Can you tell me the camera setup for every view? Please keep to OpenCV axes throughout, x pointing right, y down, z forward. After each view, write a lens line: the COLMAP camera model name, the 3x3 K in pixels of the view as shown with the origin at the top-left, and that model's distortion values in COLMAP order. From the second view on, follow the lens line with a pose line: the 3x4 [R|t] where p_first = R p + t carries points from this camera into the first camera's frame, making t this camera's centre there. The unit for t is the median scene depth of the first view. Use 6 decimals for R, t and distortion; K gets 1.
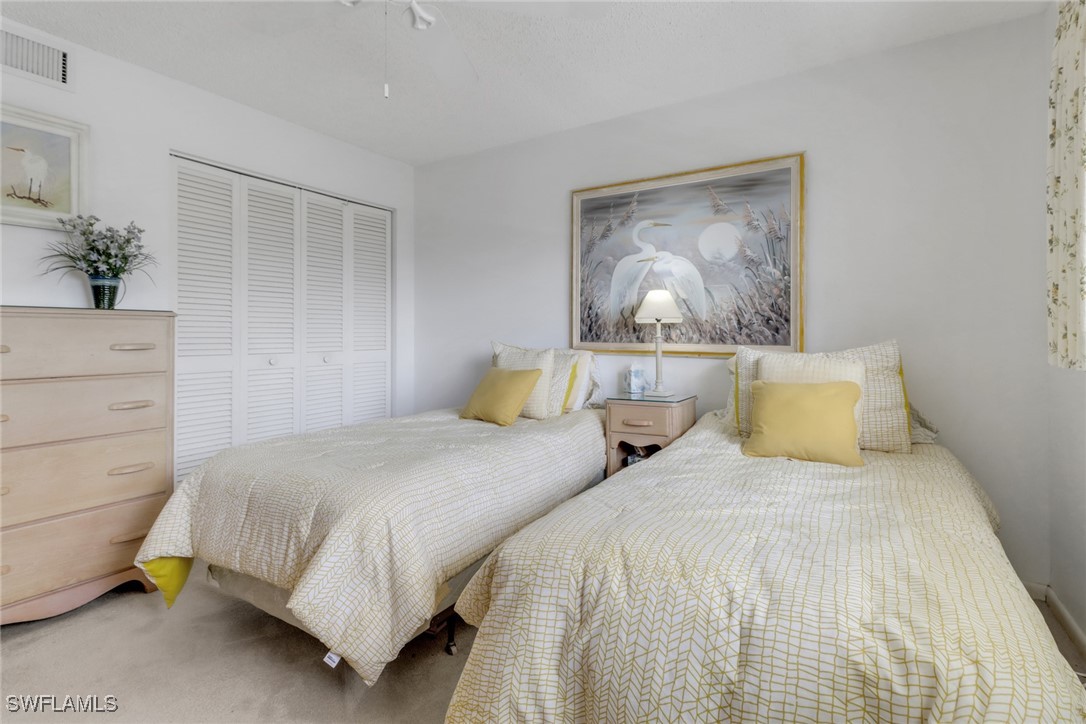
lens RADIAL K [[509.7, 0, 530.1], [0, 509.7, 335.2], [0, 0, 1]] dist [-0.000003, -0.000085]
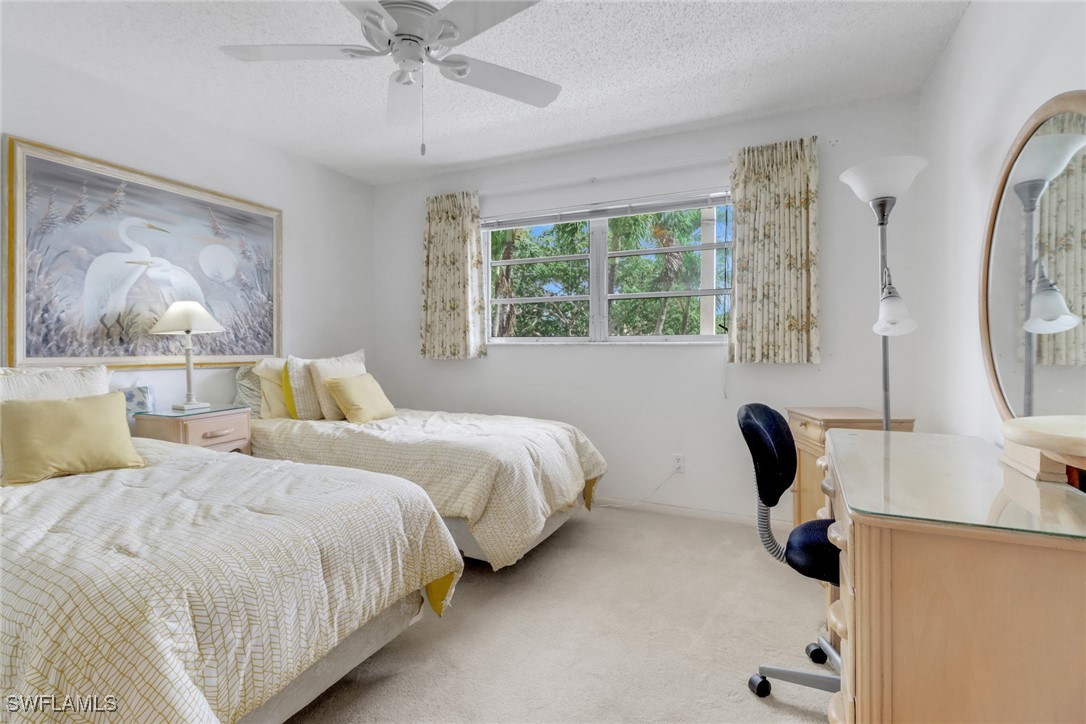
lens RADIAL K [[509.7, 0, 543.3], [0, 509.7, 353.7], [0, 0, 1]] dist [-0.000003, -0.000085]
pose [[-0.138832, -0.017671, 0.990158, -0.774722], [0.000142, 0.999840, 0.017863, -0.004815], [-0.990316, 0.002620, -0.138807, 0.435705]]
